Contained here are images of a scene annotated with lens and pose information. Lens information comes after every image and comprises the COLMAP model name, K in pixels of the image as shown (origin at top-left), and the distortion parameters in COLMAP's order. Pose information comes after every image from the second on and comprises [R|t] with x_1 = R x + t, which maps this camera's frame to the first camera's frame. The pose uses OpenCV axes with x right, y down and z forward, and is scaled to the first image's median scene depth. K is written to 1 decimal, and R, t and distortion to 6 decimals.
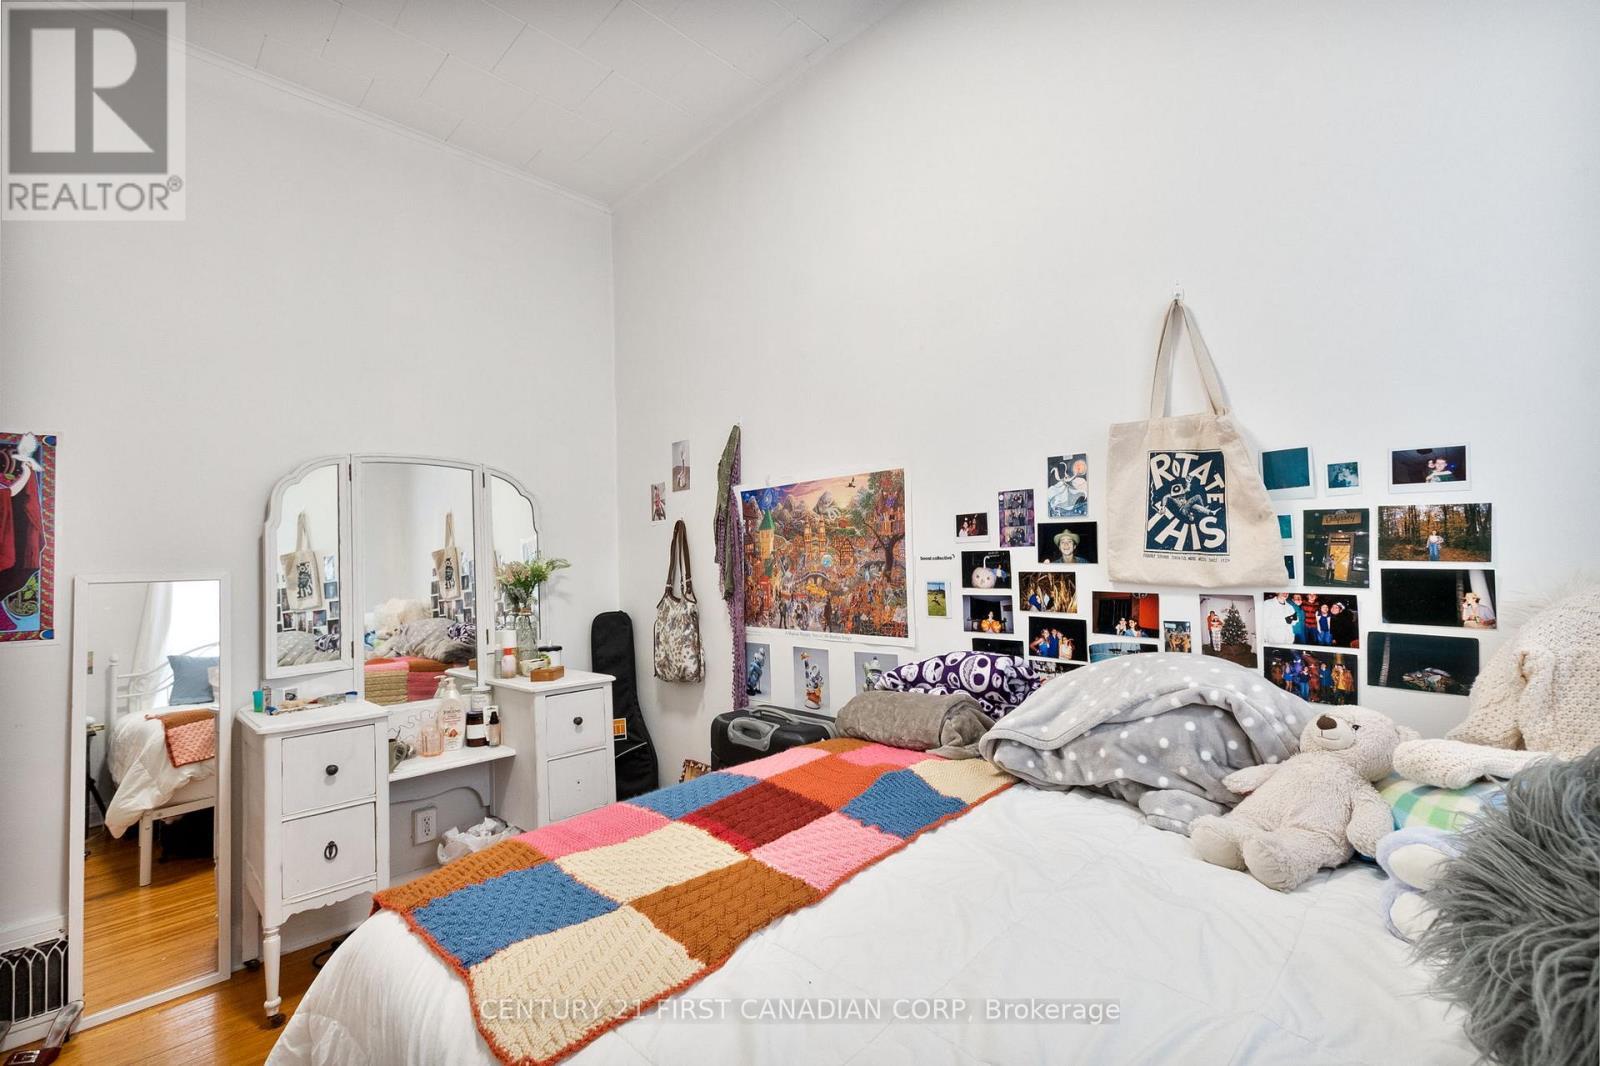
lens RADIAL K [[667.8, 0, 795.7], [0, 667.8, 569.3], [0, 0, 1]] dist [0.000056, 0.000027]
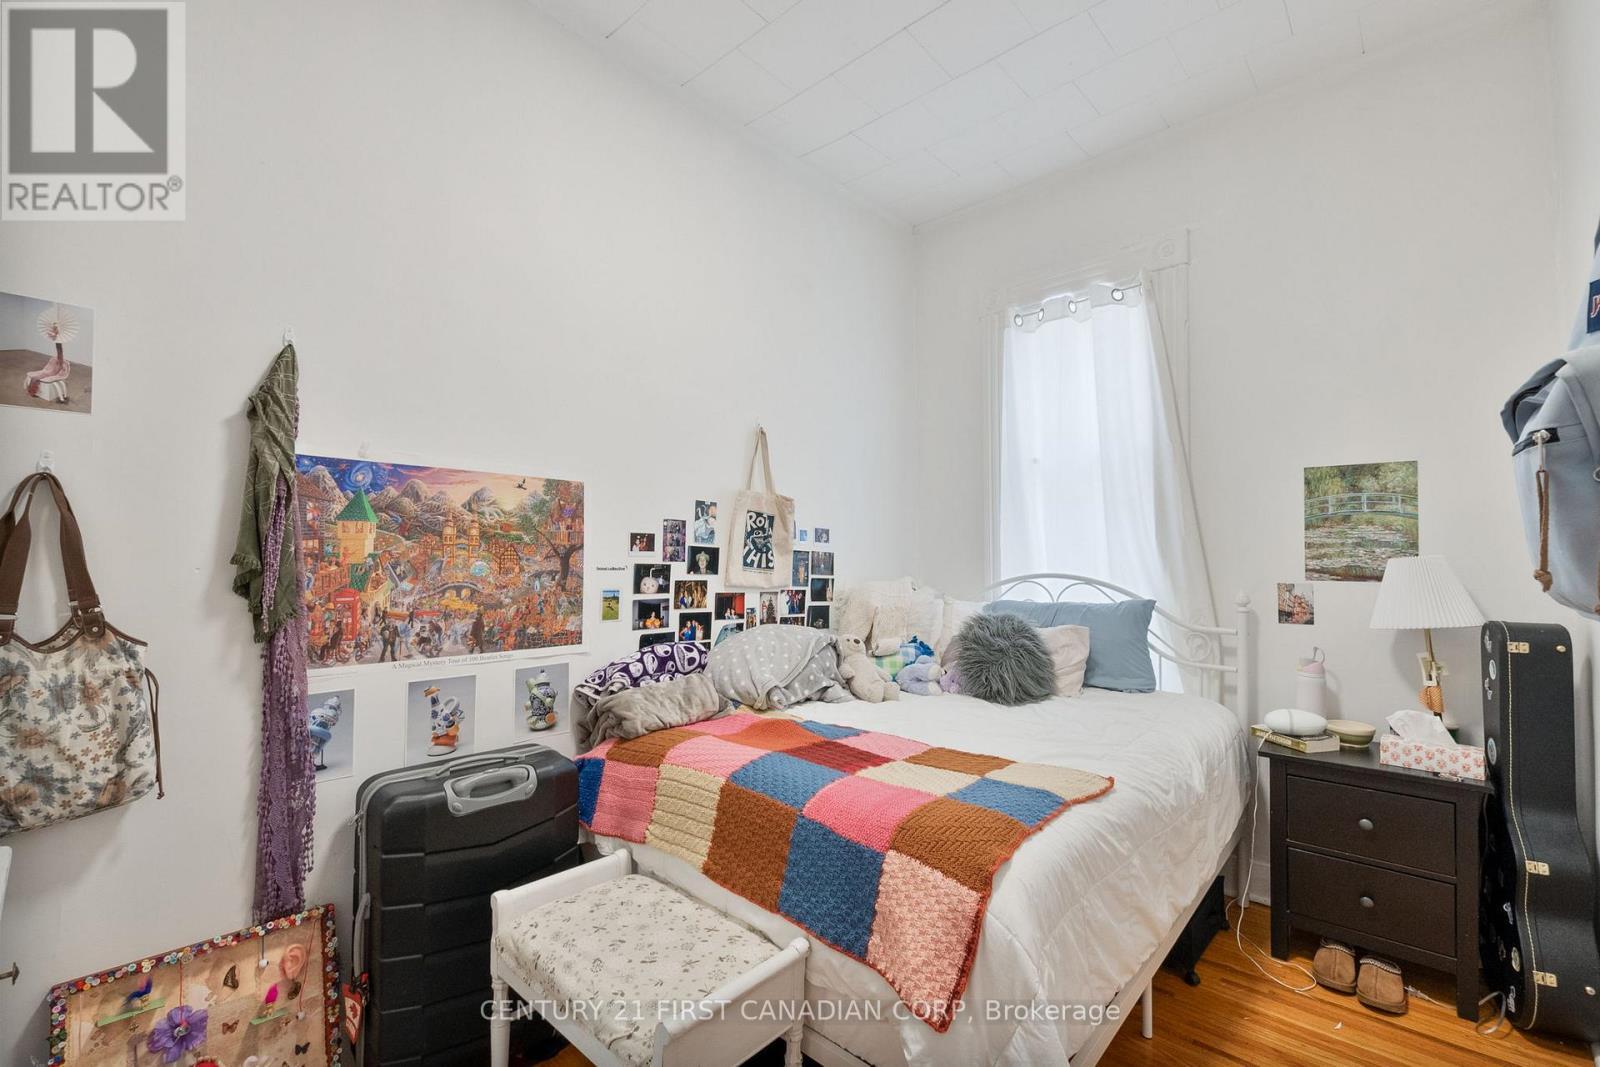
lens RADIAL K [[667.8, 0, 795.7], [0, 667.8, 569.8], [0, 0, 1]] dist [0.000056, 0.000027]
pose [[-0.014012, 0.009598, 0.999856, -0.971529], [-0.001188, 0.999953, -0.009616, -0.004618], [-0.999901, -0.001323, -0.014000, 0.743928]]
